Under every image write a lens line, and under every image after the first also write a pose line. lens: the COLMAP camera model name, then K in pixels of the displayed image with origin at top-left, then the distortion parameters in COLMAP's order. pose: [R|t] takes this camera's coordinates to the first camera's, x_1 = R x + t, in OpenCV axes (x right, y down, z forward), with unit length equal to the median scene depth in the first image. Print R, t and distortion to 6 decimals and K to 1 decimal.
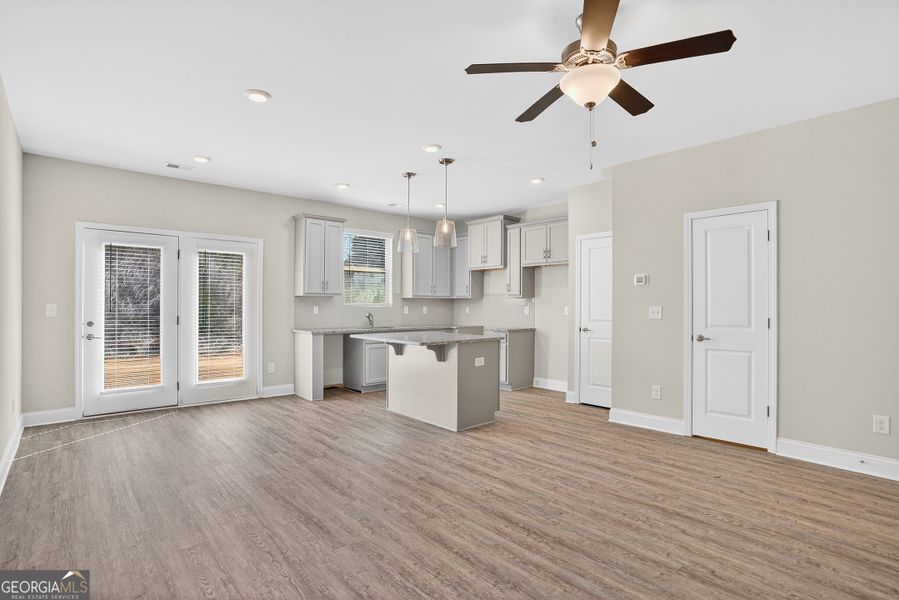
lens RADIAL K [[443.6, 0, 445.9], [0, 443.6, 303.7], [0, 0, 1]] dist [-0.080649, 0.034925]
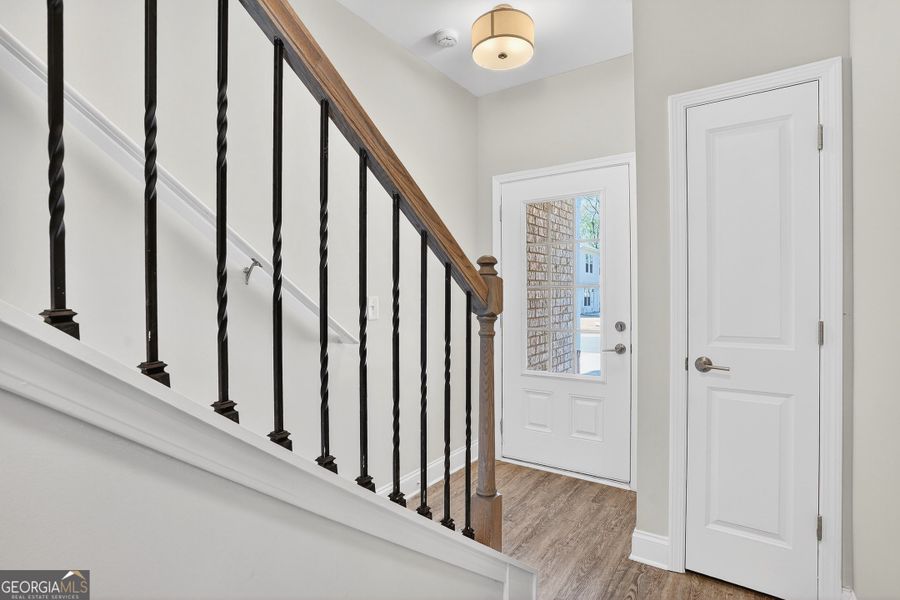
lens RADIAL K [[444.1, 0, 445.3], [0, 444.1, 301.1], [0, 0, 1]] dist [-0.074570, 0.032609]
pose [[0.966830, -0.006319, 0.255342, 0.183094], [0.003947, 0.999944, 0.009803, 0.006166], [-0.255389, -0.008470, 0.966801, 0.562001]]
